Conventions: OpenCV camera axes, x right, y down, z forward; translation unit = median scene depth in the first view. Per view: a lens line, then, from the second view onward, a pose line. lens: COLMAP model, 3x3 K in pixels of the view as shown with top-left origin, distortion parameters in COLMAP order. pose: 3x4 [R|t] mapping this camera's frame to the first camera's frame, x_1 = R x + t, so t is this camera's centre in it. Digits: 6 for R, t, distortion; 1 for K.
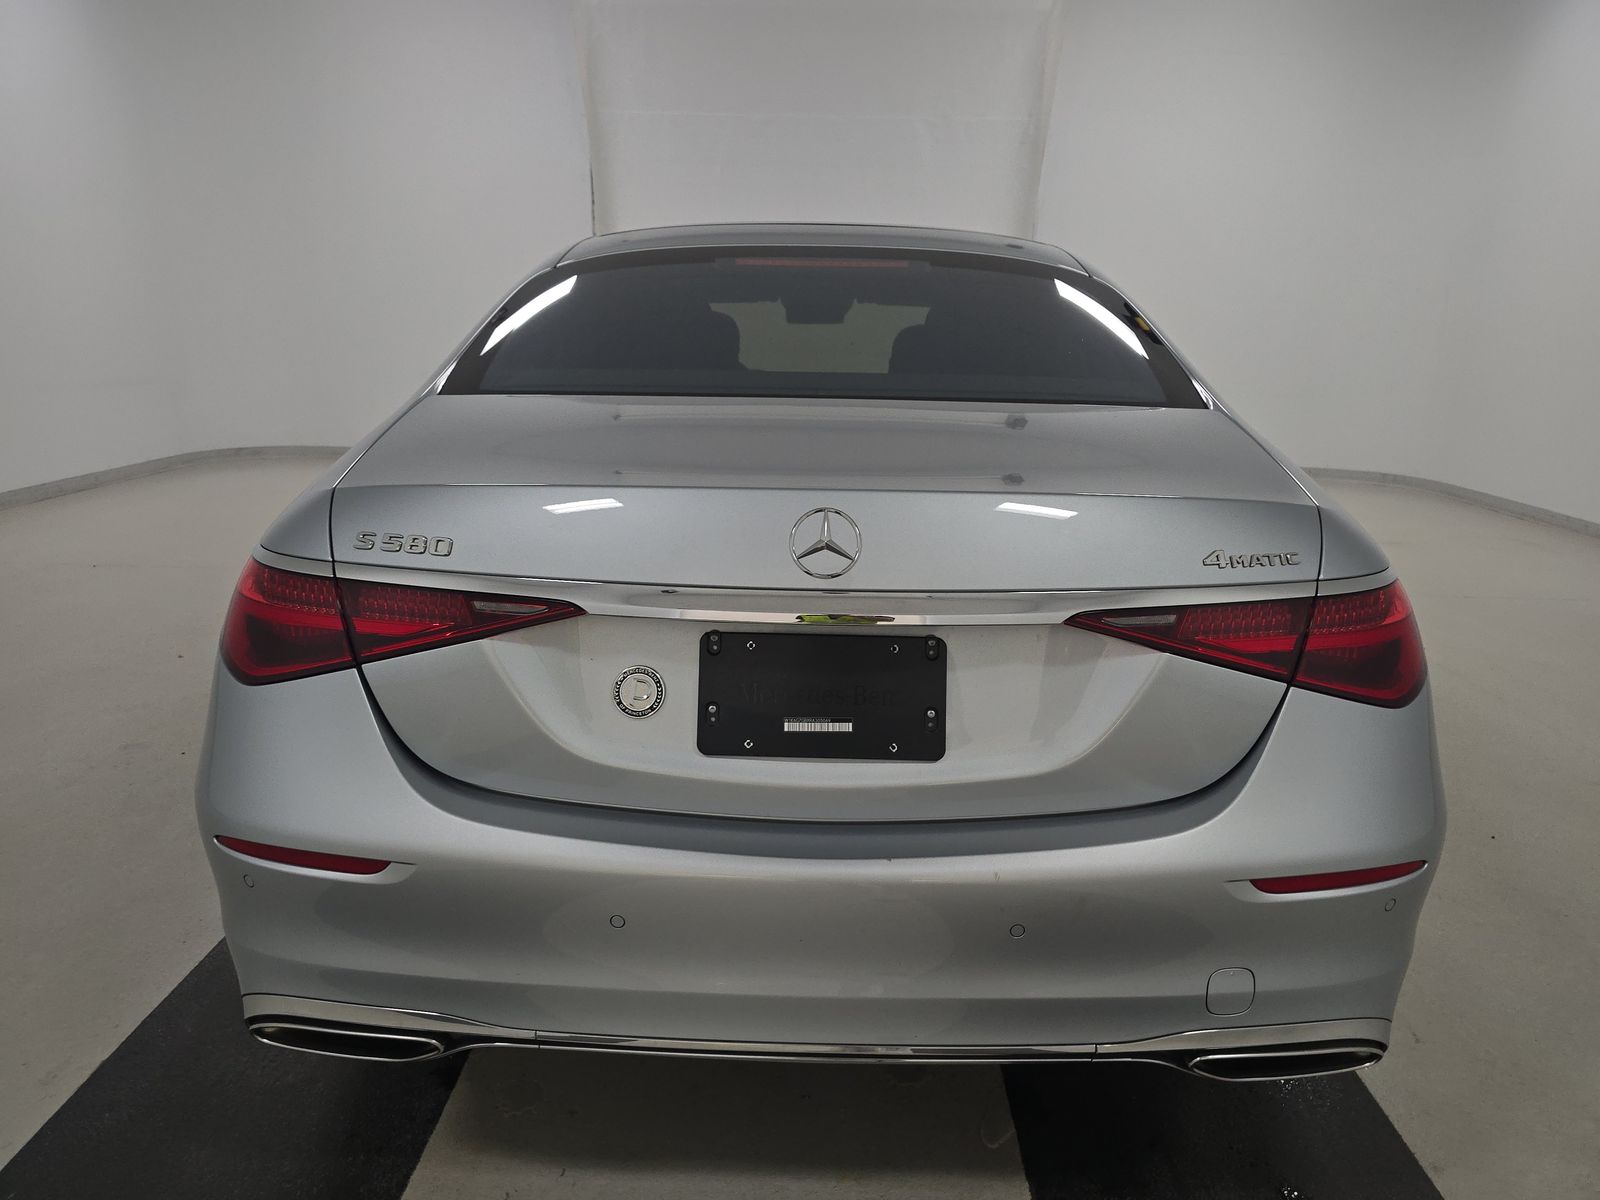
lens RADIAL K [[1036.6, 0, 800.0], [0, 1036.6, 600.0], [0, 0, 1]] dist [0.016310, -0.018523]
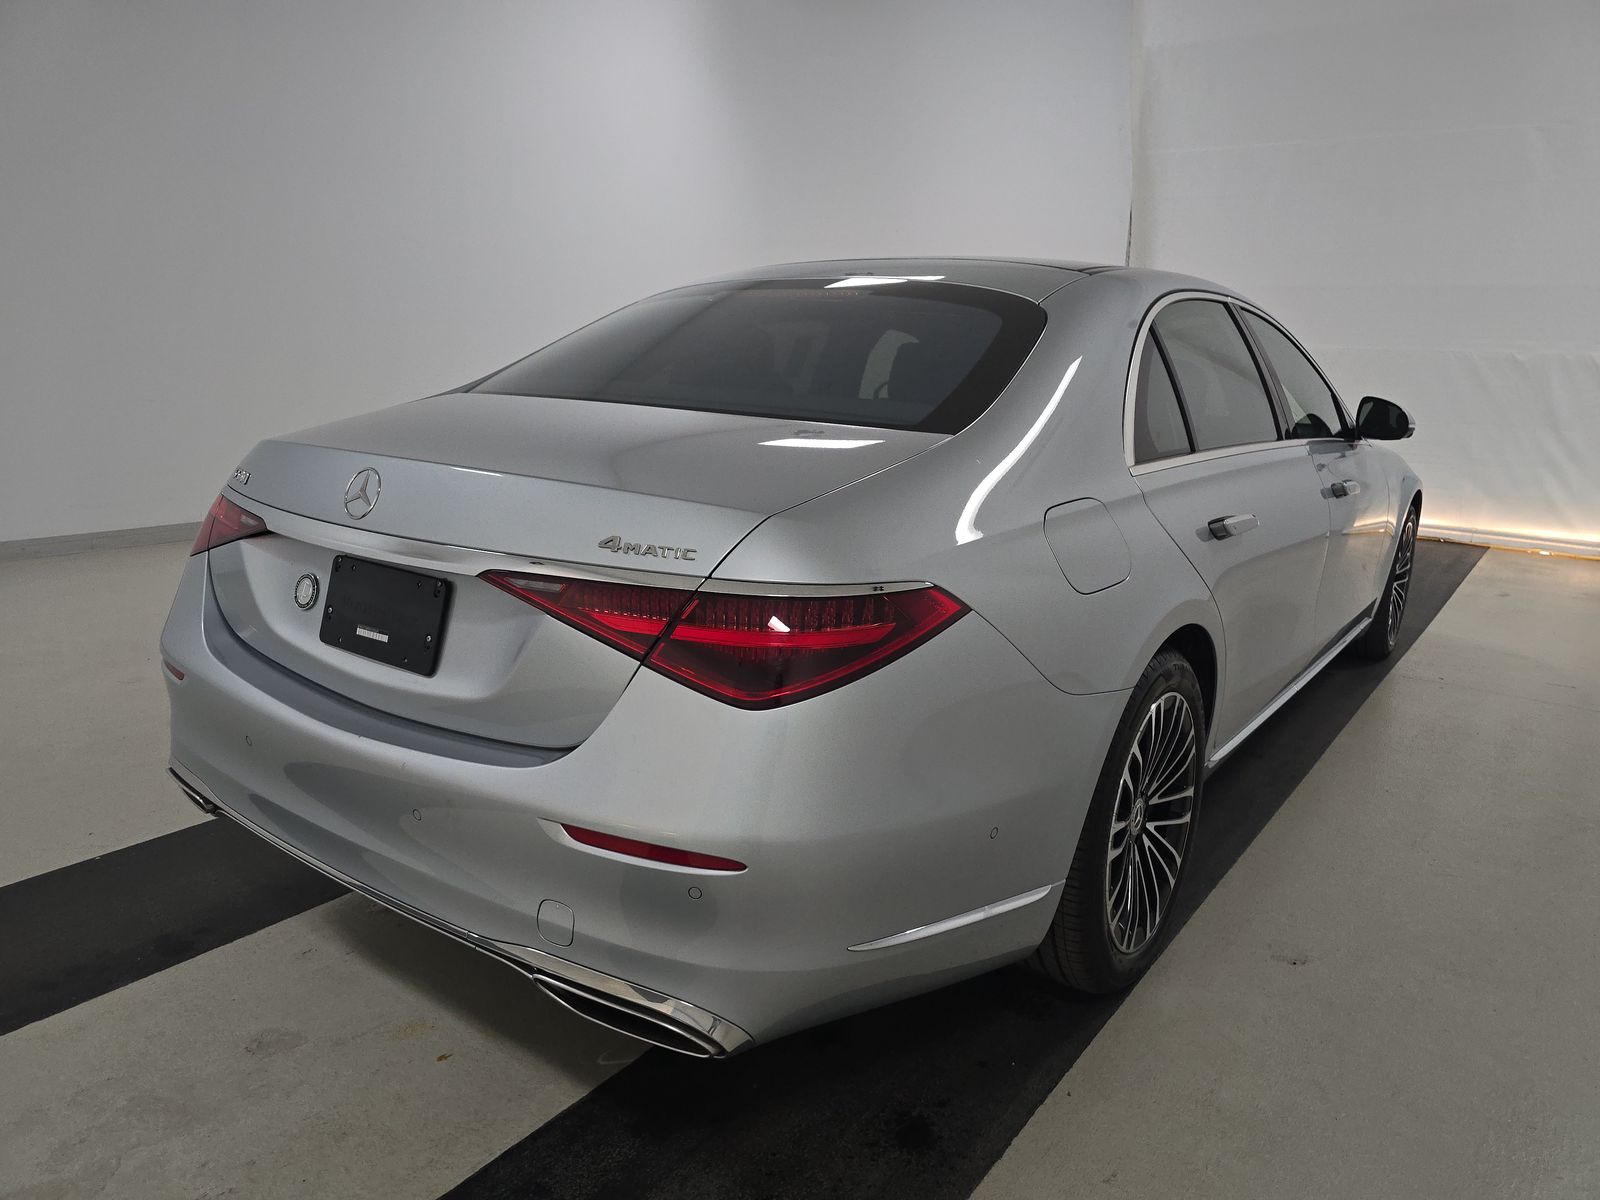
lens RADIAL K [[1036.6, 0, 800.0], [0, 1036.6, 600.0], [0, 0, 1]] dist [0.016310, -0.018523]
pose [[0.826909, 0.138687, -0.544966, 1.194851], [-0.159950, 0.987089, 0.008500, -0.021144], [0.539108, 0.080139, 0.838415, 0.168834]]
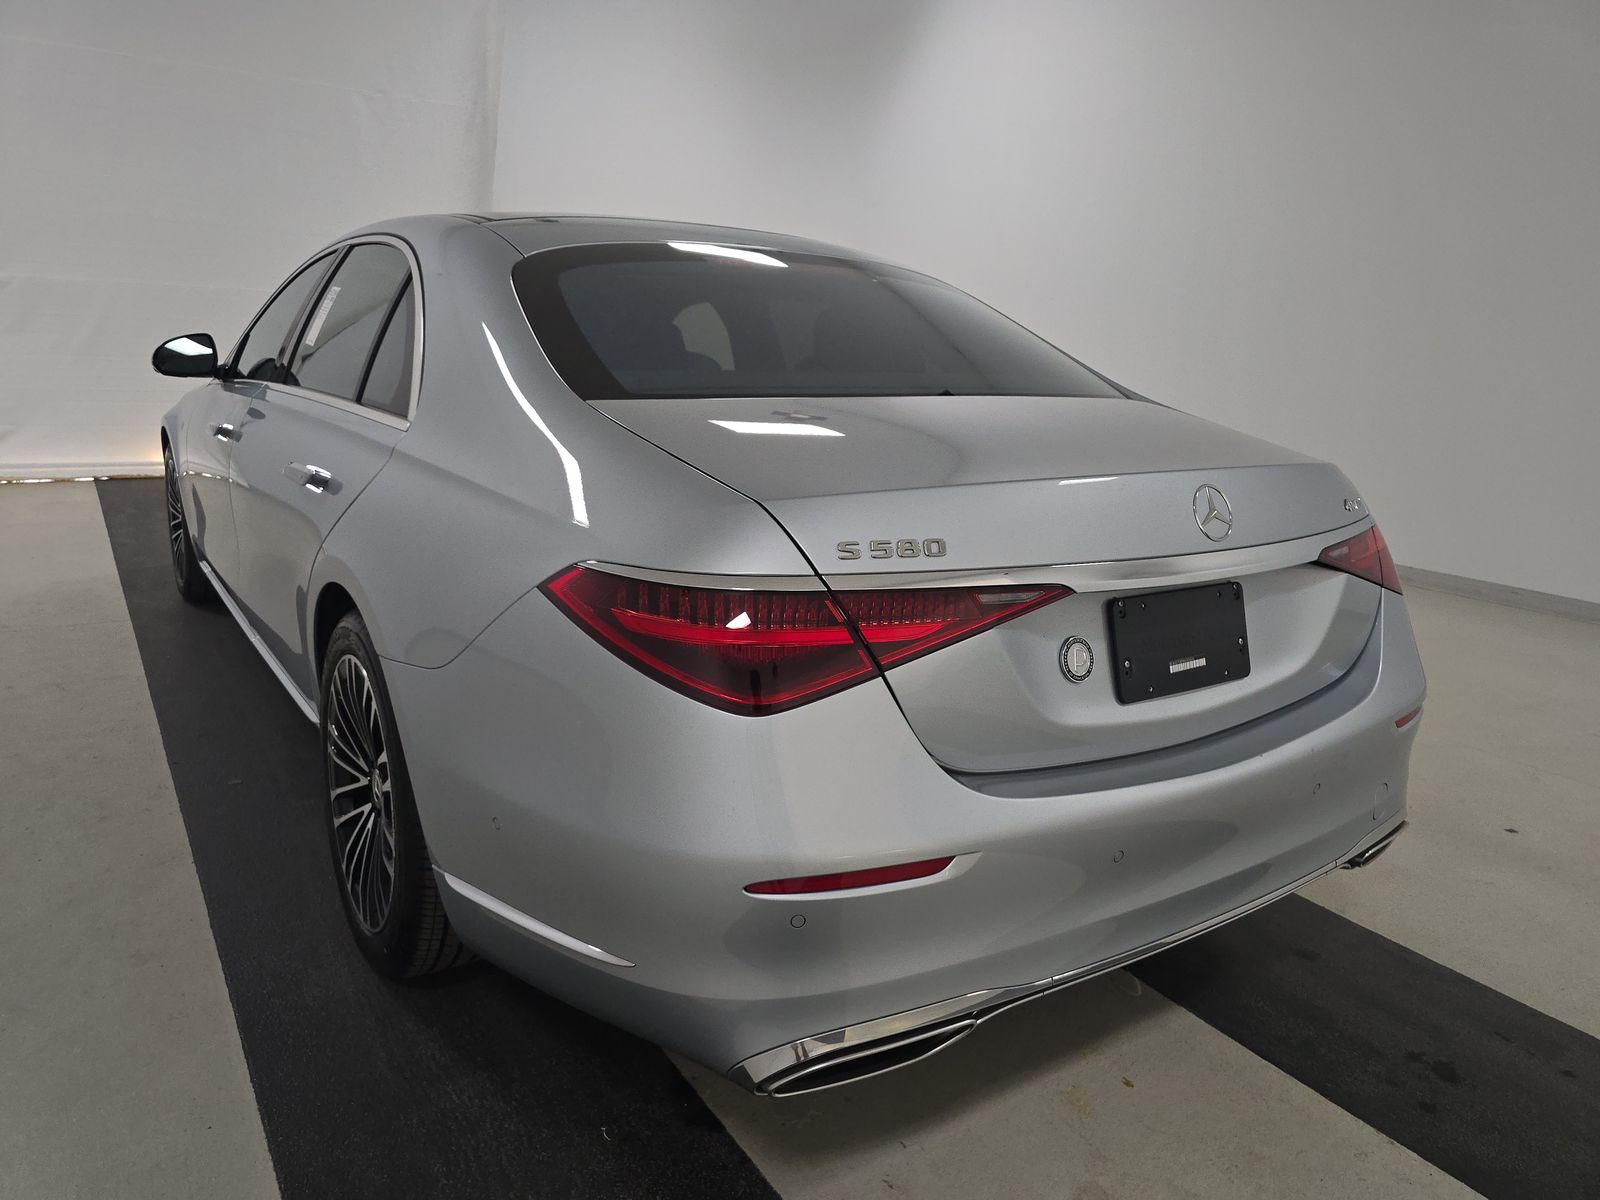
lens RADIAL K [[1036.6, 0, 800.0], [0, 1036.6, 600.0], [0, 0, 1]] dist [0.016310, -0.018523]
pose [[0.848831, -0.120828, 0.514671, -0.979124], [0.117362, 0.992307, 0.039400, -0.054458], [-0.515472, 0.026959, 0.856482, 0.188343]]
